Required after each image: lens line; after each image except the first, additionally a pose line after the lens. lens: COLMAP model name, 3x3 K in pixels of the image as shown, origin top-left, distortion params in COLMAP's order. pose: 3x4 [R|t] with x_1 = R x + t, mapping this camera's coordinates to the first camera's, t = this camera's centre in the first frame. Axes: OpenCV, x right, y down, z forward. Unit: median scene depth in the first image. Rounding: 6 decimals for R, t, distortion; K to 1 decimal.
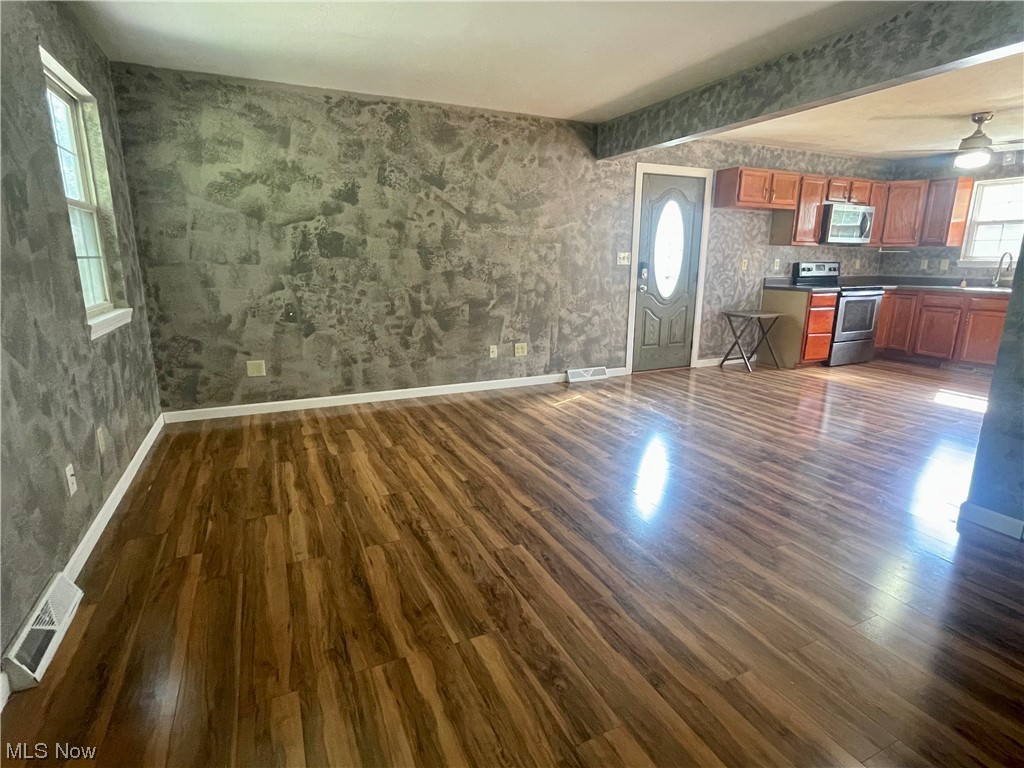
lens RADIAL K [[538.7, 0, 514.3], [0, 538.7, 382.8], [0, 0, 1]] dist [-0.003428, -0.000603]
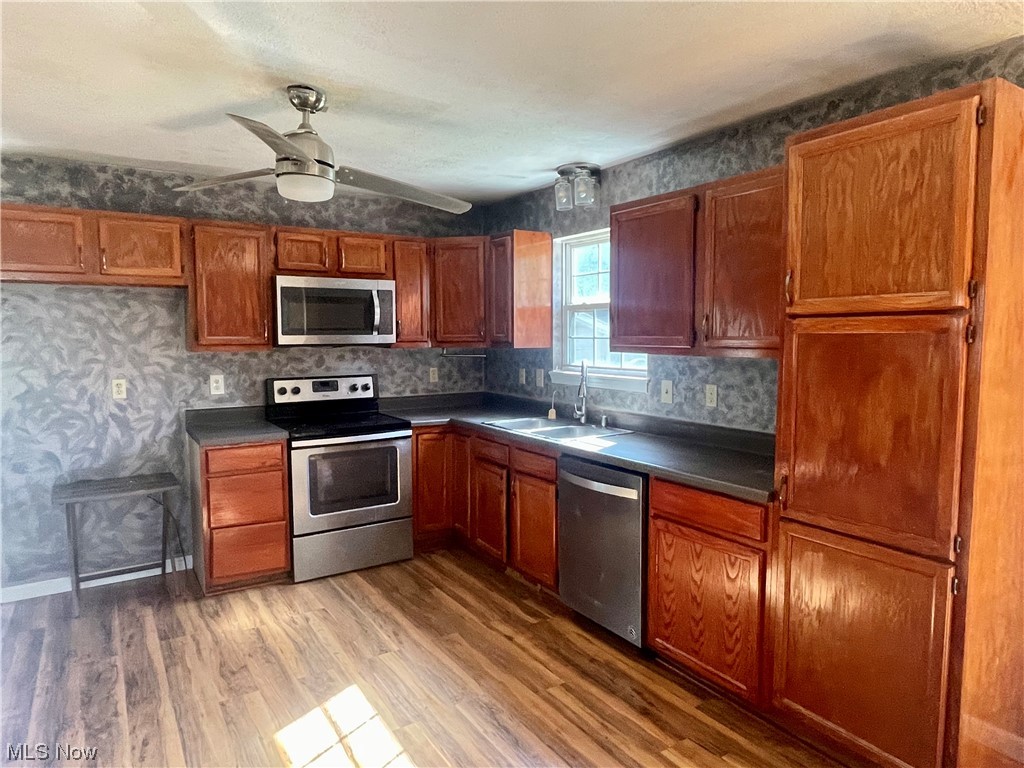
lens RADIAL K [[632.6, 0, 510.1], [0, 632.6, 384.2], [0, 0, 1]] dist [-0.006560, -0.001494]
pose [[0.990910, -0.017576, 0.133374, 0.701721], [0.036724, 0.989114, -0.142494, -0.121999], [-0.129417, 0.146097, 0.980769, 0.353499]]
